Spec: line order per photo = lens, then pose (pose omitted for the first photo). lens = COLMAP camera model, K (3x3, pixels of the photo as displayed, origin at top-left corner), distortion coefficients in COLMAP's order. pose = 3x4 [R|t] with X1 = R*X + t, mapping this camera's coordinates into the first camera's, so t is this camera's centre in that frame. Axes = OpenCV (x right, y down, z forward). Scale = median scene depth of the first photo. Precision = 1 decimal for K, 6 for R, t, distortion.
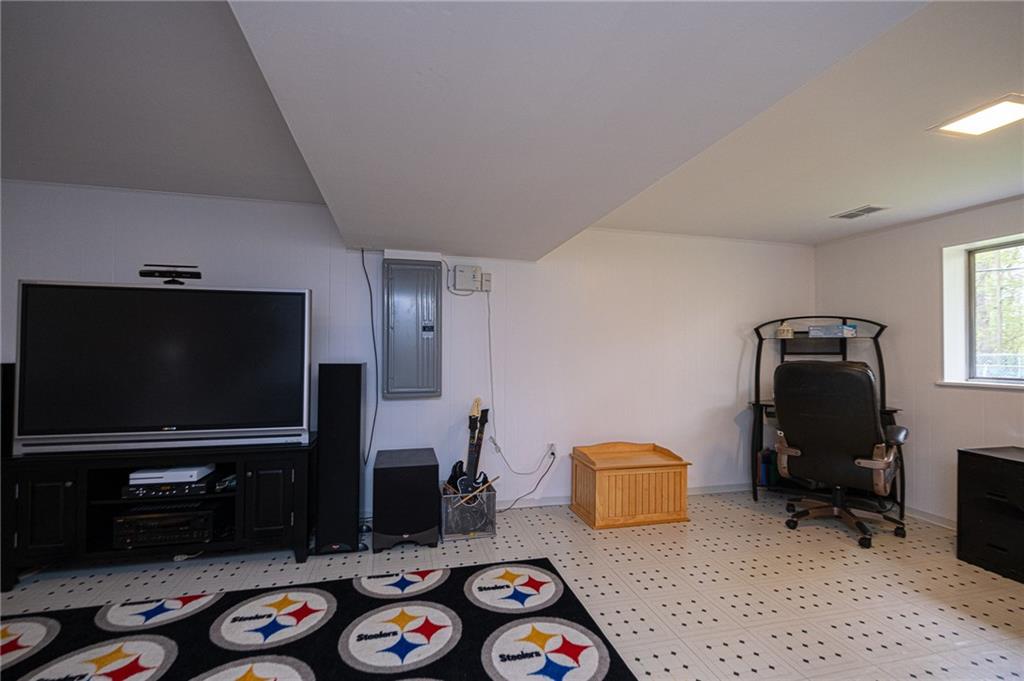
lens RADIAL K [[453.8, 0, 508.1], [0, 453.8, 344.1], [0, 0, 1]] dist [0.001294, -0.000753]
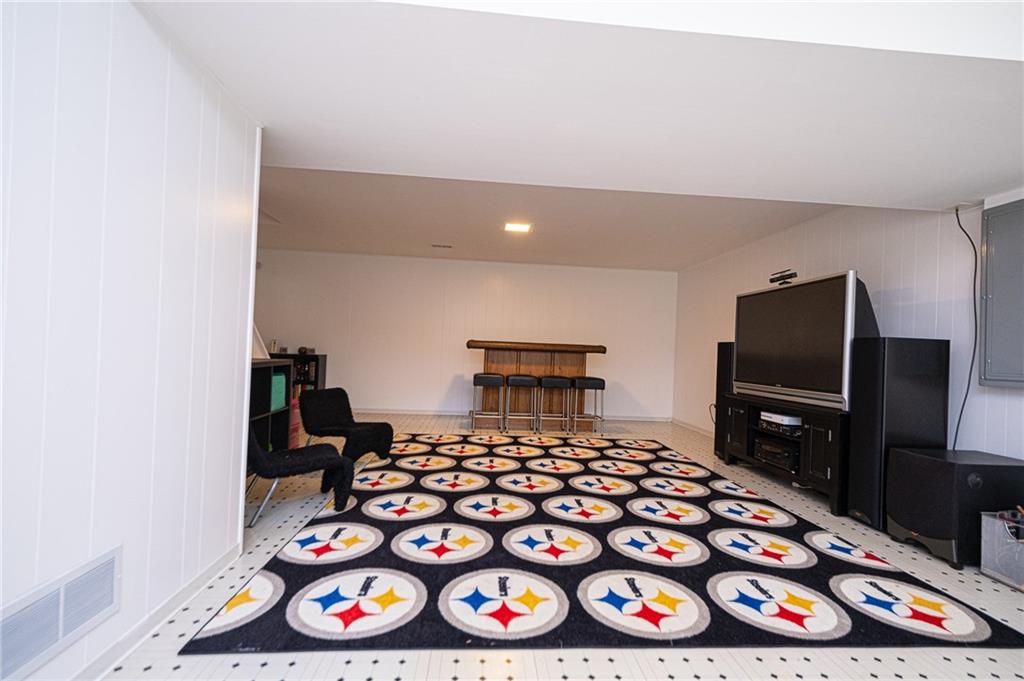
lens RADIAL K [[453.8, 0, 508.1], [0, 453.8, 344.1], [0, 0, 1]] dist [0.001294, -0.000753]
pose [[-0.169065, -0.022573, -0.985346, 0.815274], [-0.027462, 0.999457, -0.018184, 0.105739], [0.985222, 0.023985, -0.169593, 0.401257]]
